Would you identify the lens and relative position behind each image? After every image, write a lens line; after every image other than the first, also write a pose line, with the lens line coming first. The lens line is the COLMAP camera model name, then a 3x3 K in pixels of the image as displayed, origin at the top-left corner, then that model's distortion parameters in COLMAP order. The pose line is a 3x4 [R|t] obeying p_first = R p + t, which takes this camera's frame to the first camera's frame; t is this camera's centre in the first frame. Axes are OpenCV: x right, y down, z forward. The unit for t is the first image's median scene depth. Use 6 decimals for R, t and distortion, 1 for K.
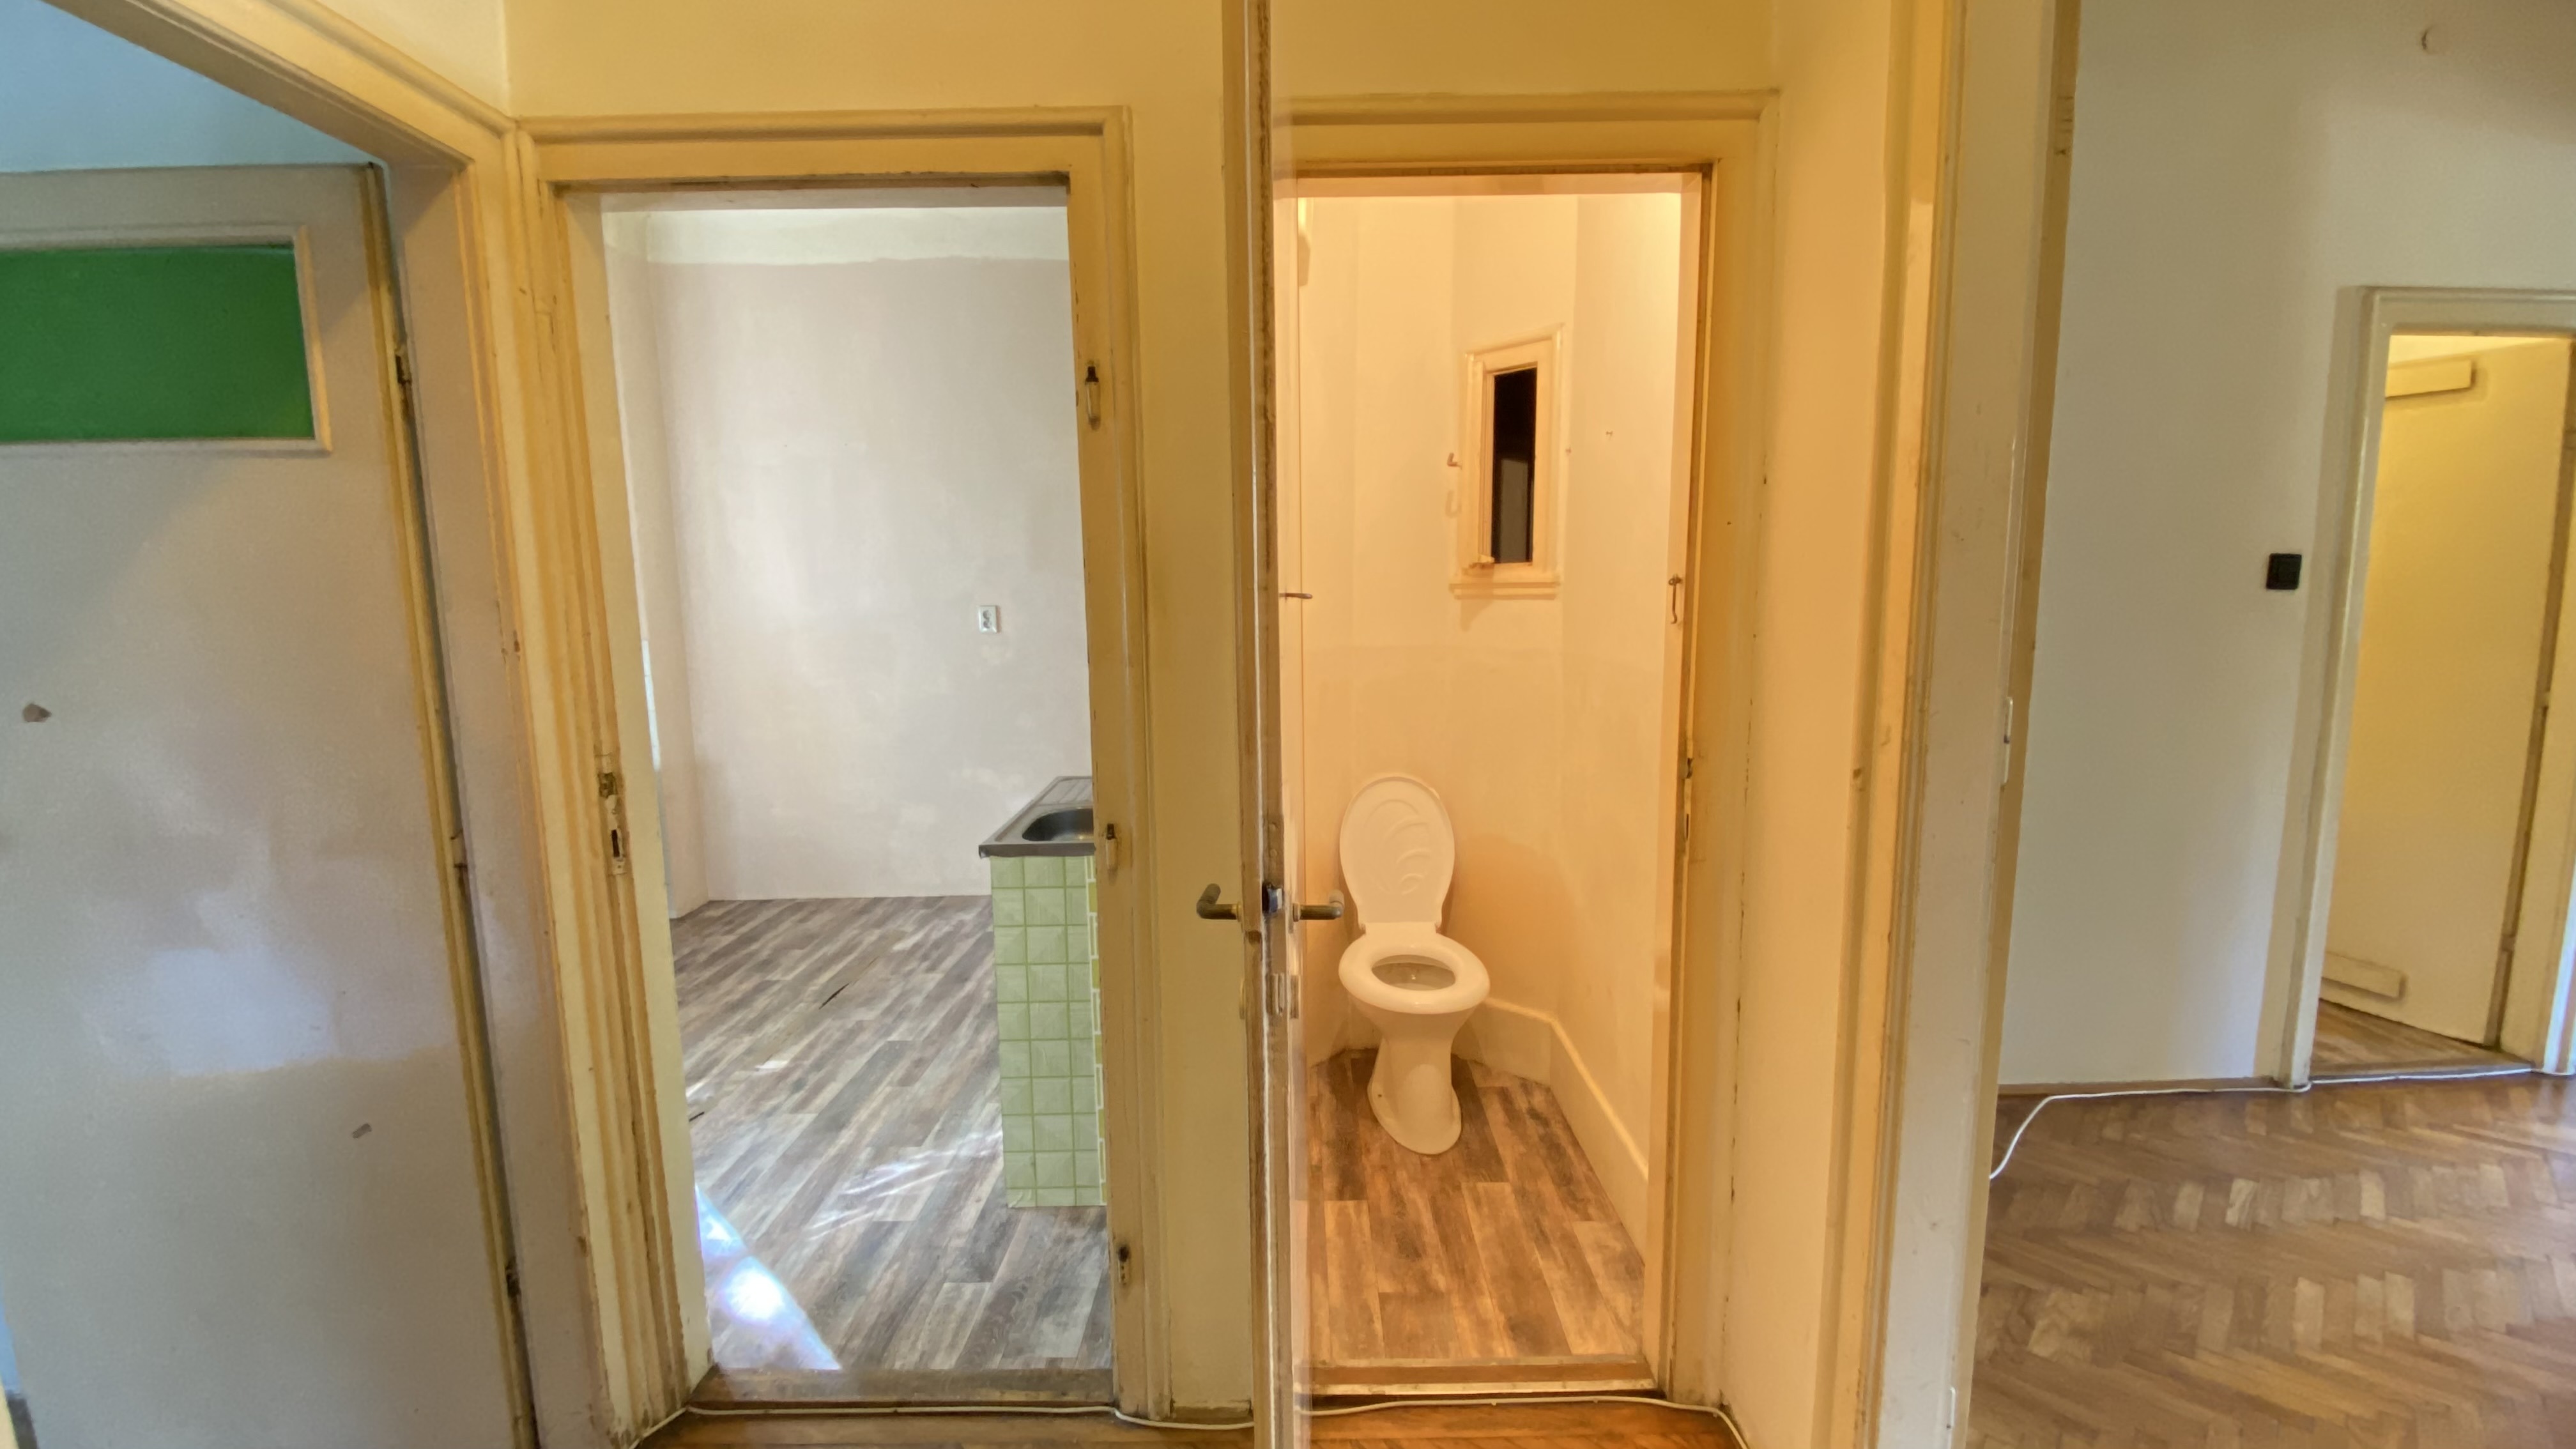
lens RADIAL K [[1046.0, 0, 1268.9], [0, 1046.0, 717.0], [0, 0, 1]] dist [-0.002162, -0.012235]
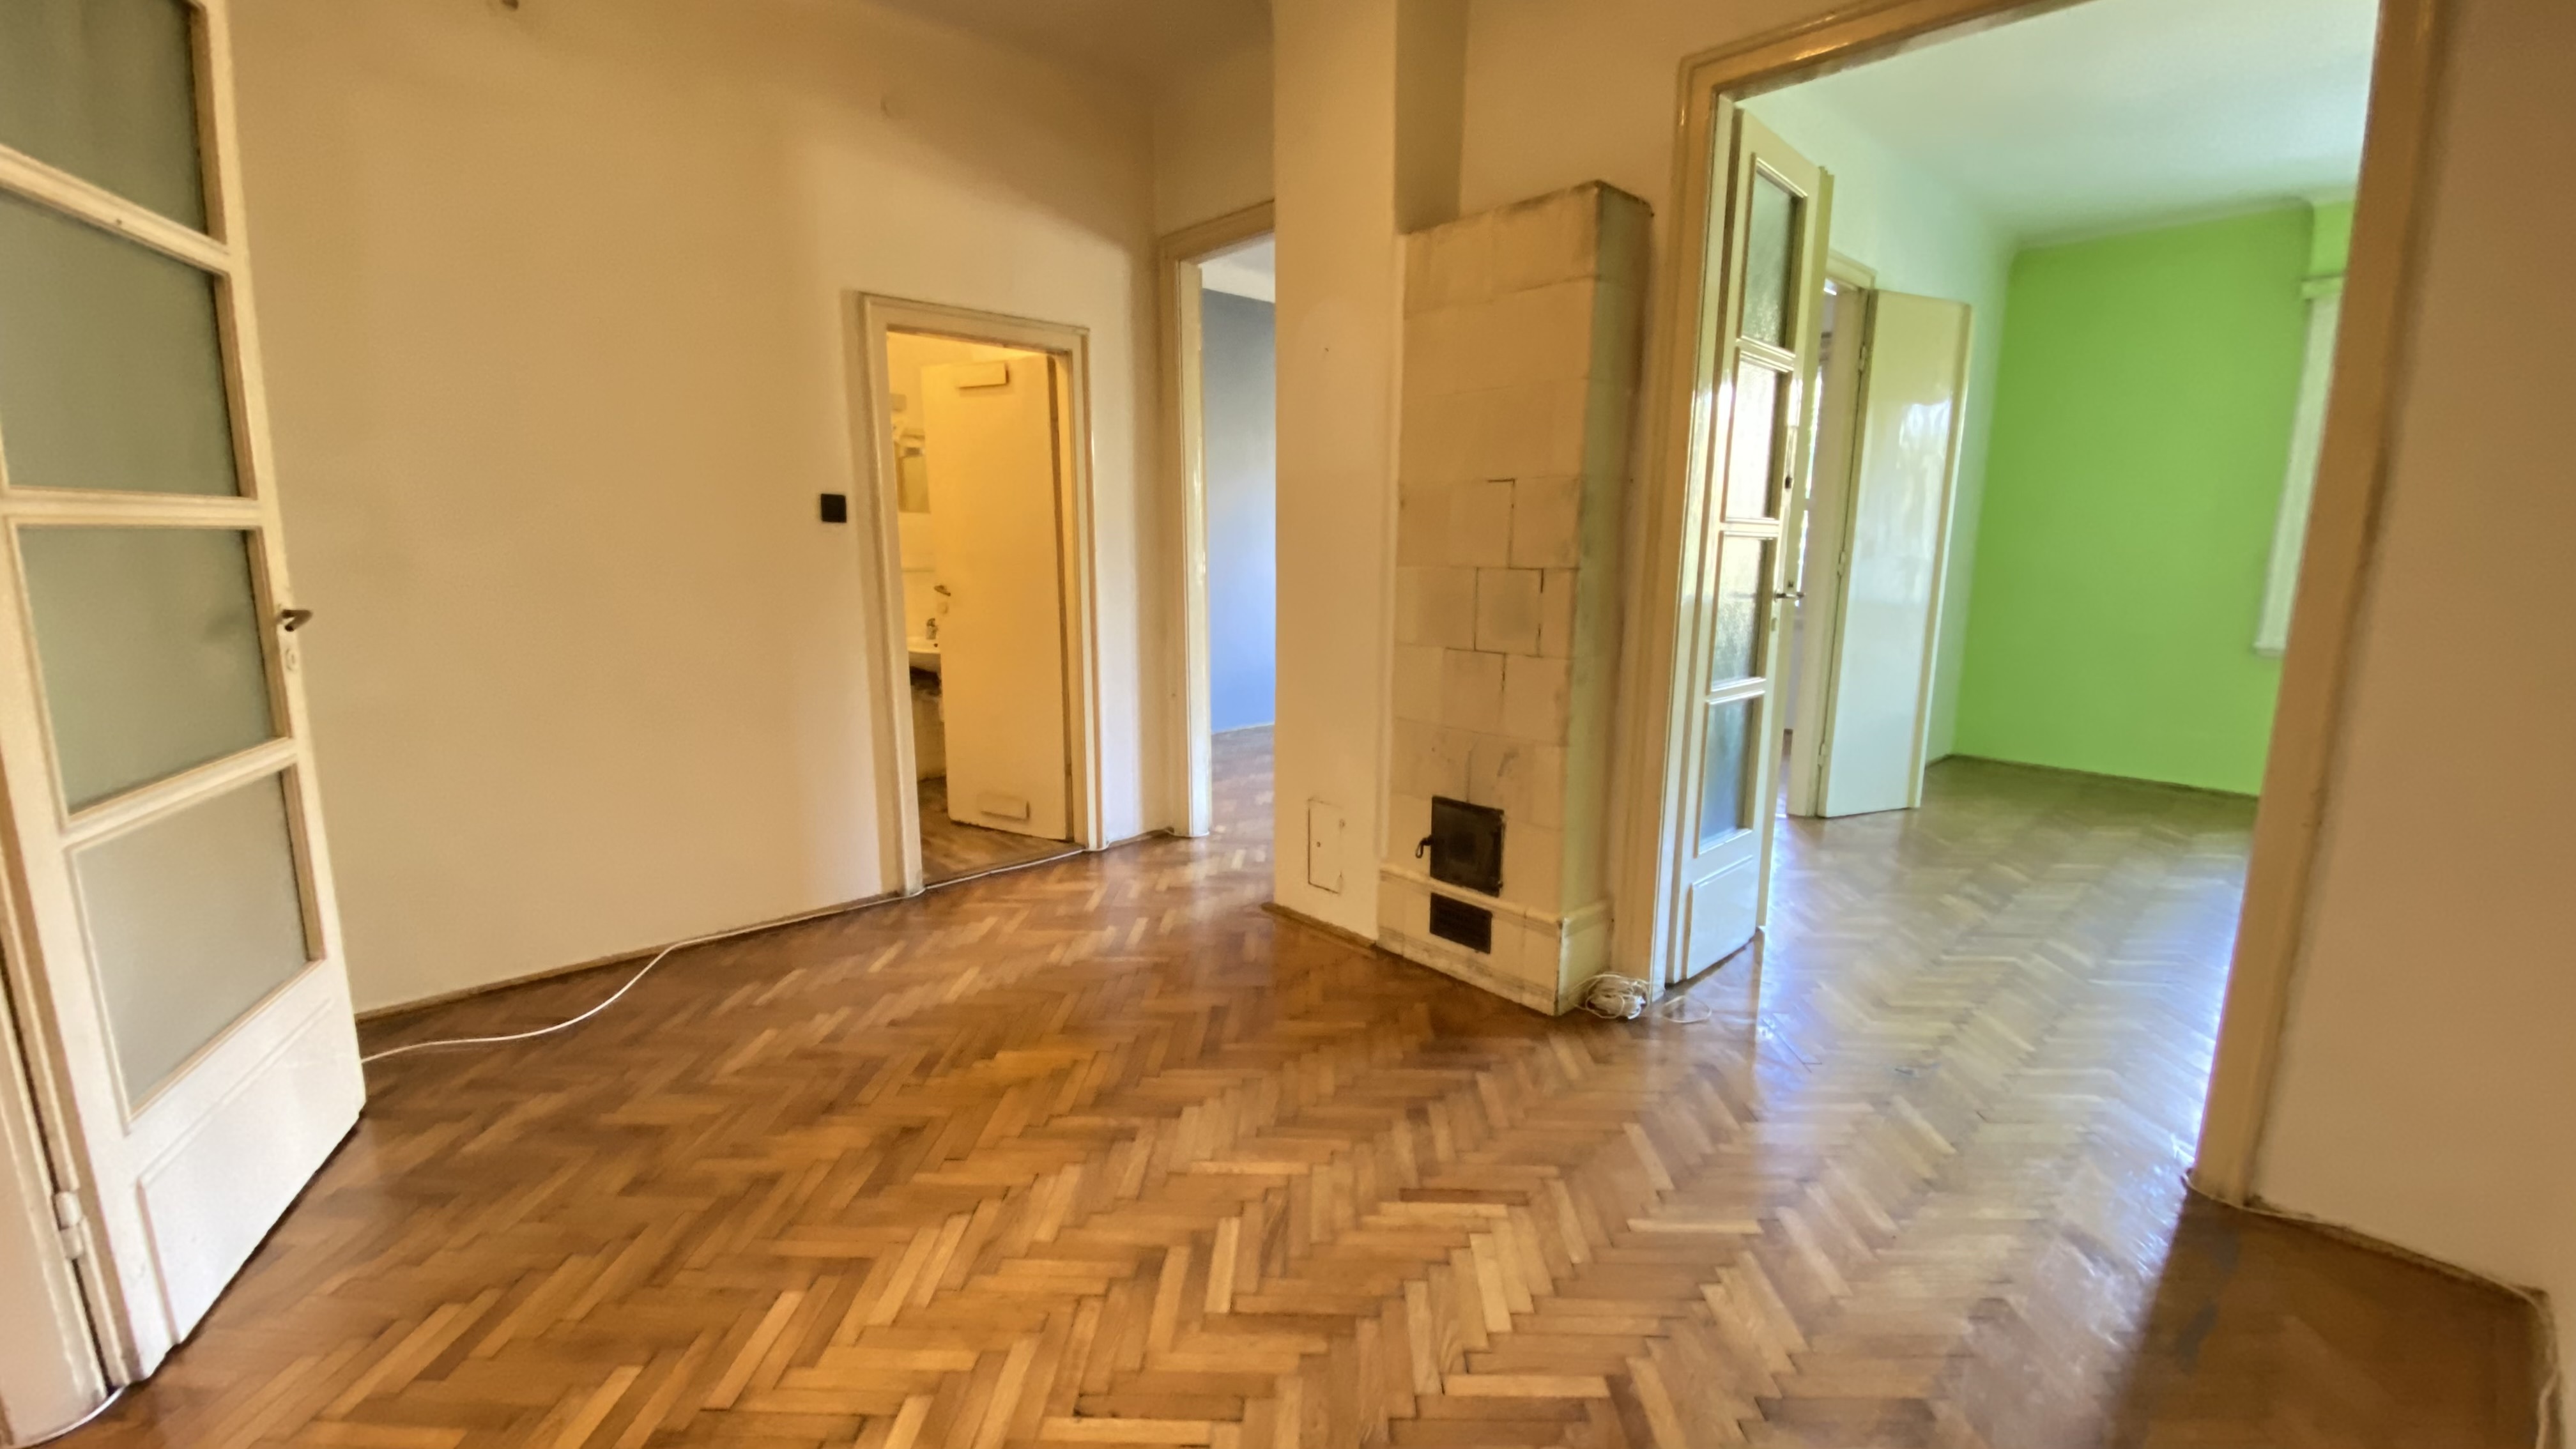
lens RADIAL K [[1046.0, 0, 1305.2], [0, 1046.0, 728.1], [0, 0, 1]] dist [-0.002162, -0.012235]
pose [[0.731121, -0.108421, 0.673577, 0.498399], [0.078059, 0.994102, 0.075287, 0.083488], [-0.677767, -0.002465, 0.735272, -0.382734]]
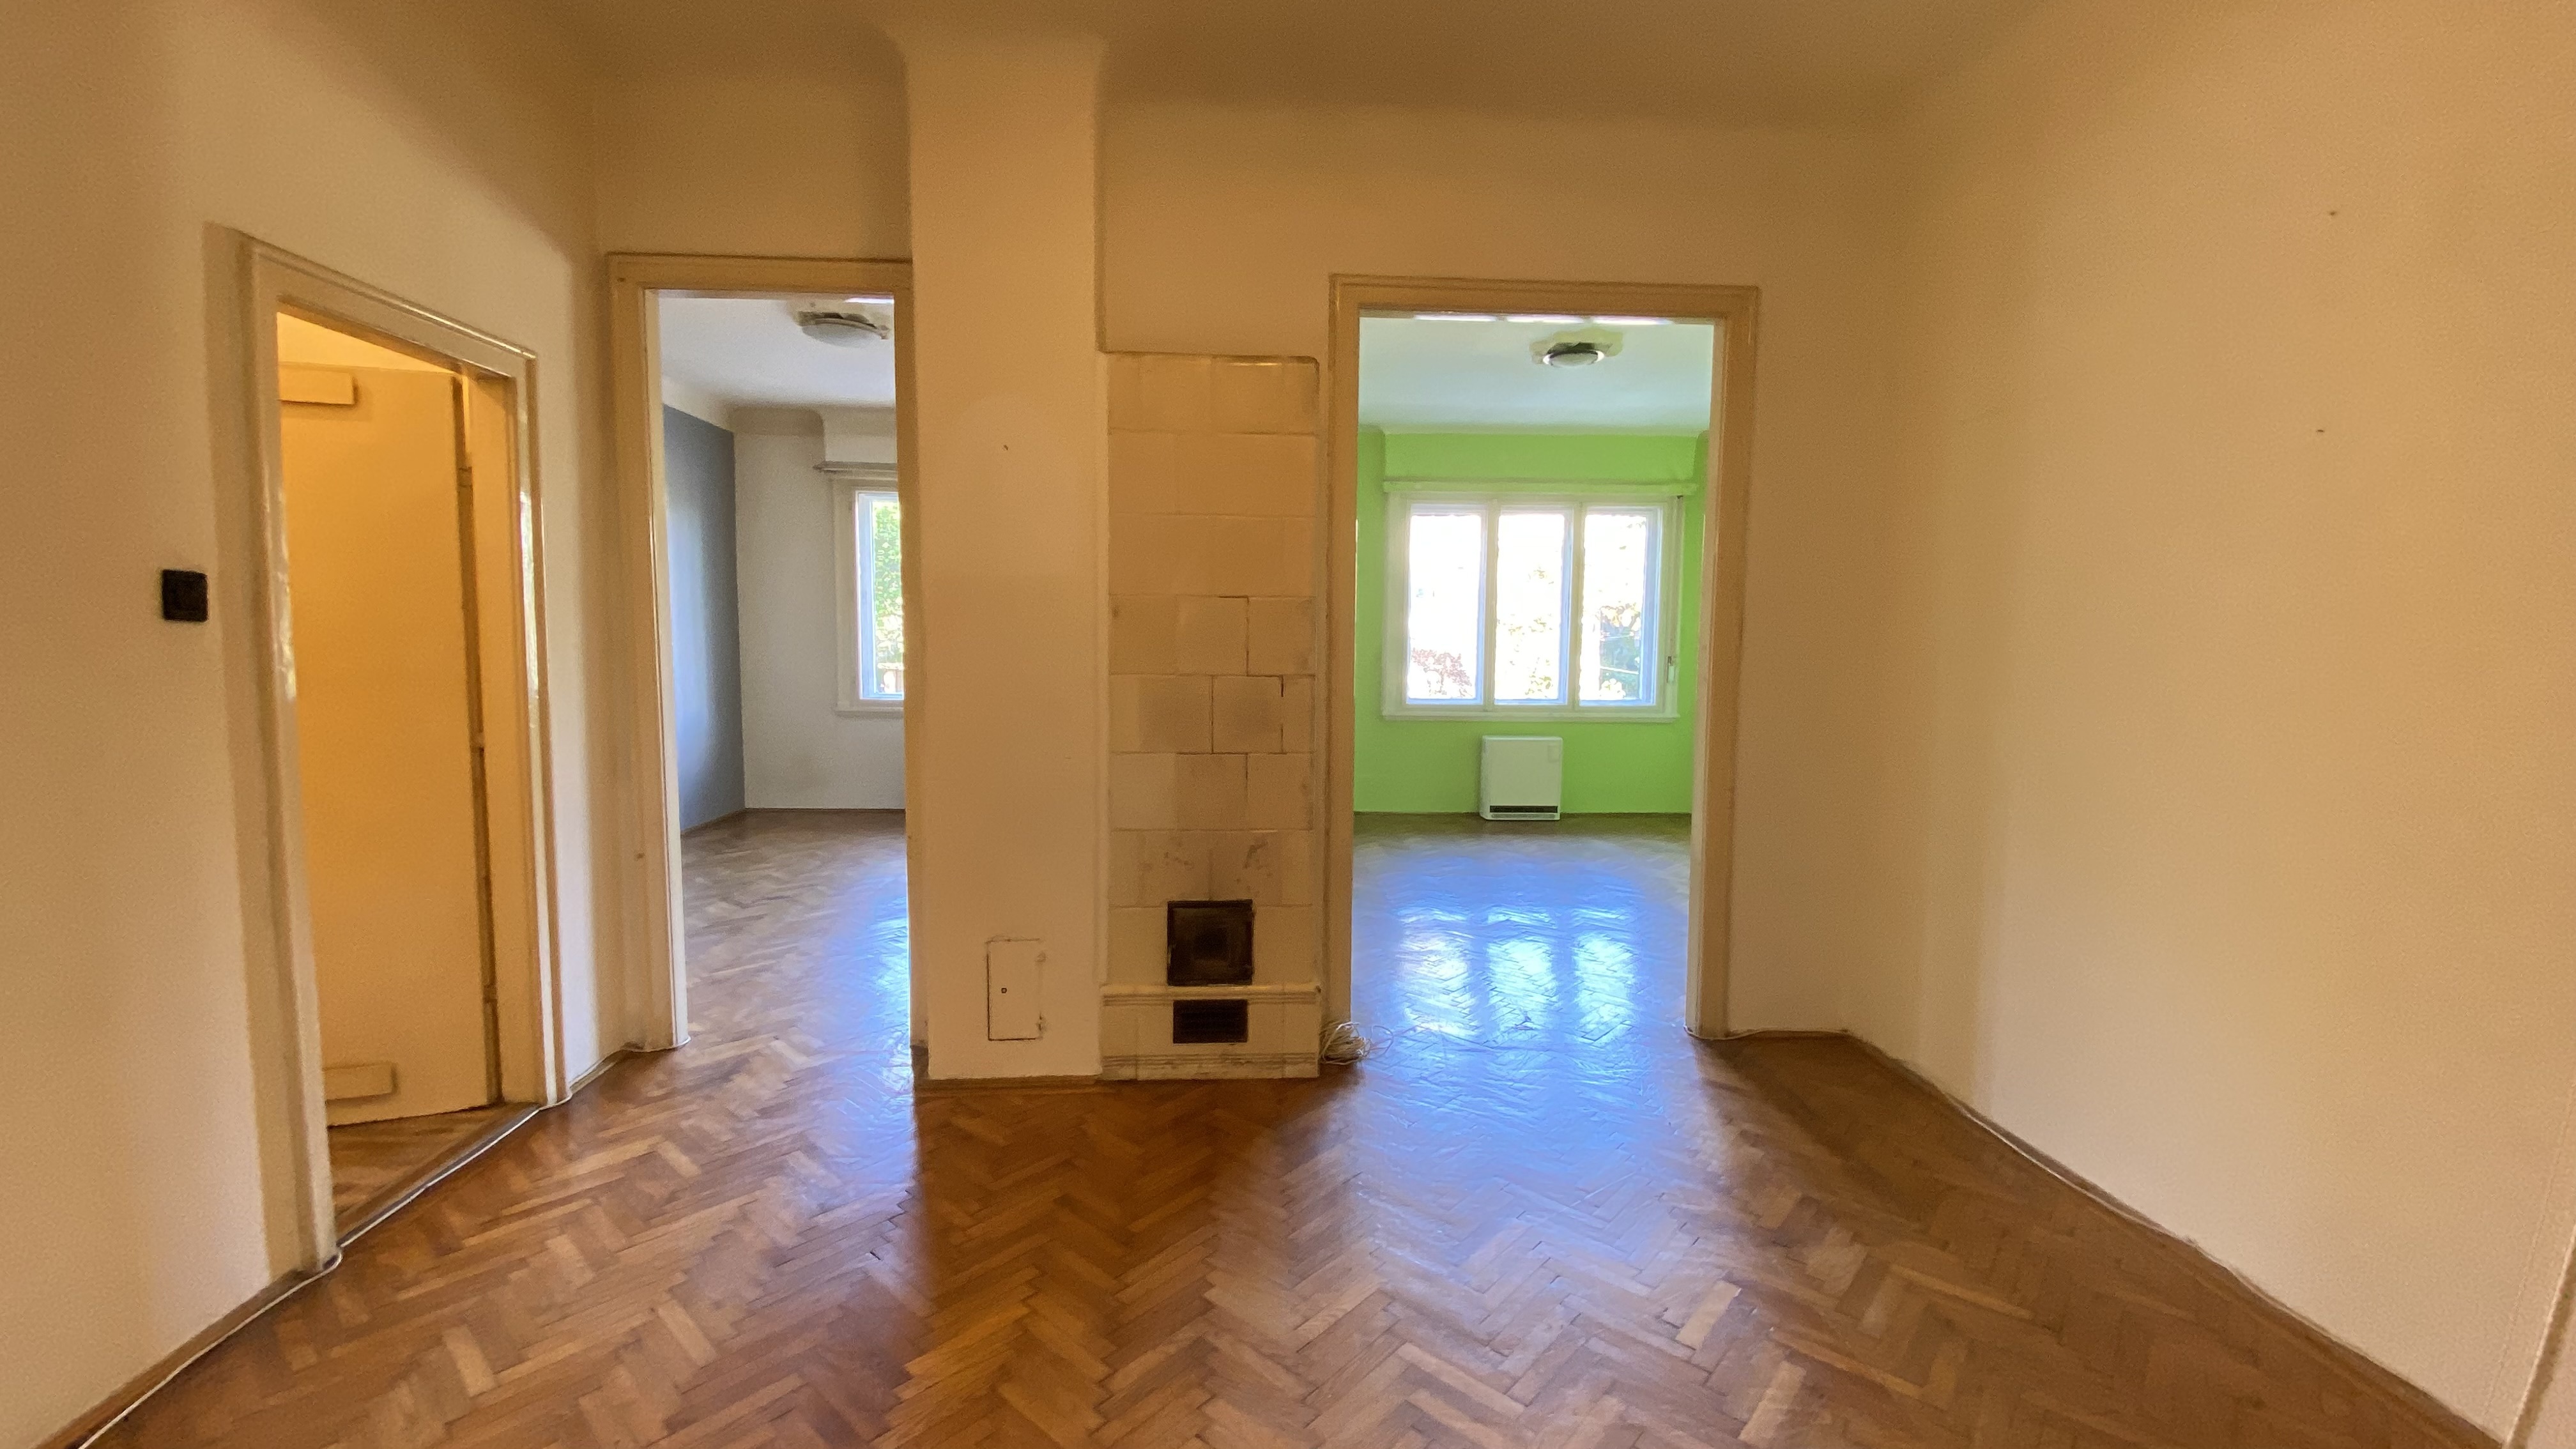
lens RADIAL K [[1046.0, 0, 1281.9], [0, 1046.0, 712.2], [0, 0, 1]] dist [-0.002162, -0.012235]
pose [[-0.062074, -0.051555, 0.996739, 0.220430], [0.126482, 0.990207, 0.059094, -0.005790], [-0.990025, 0.129738, -0.054945, 0.294149]]
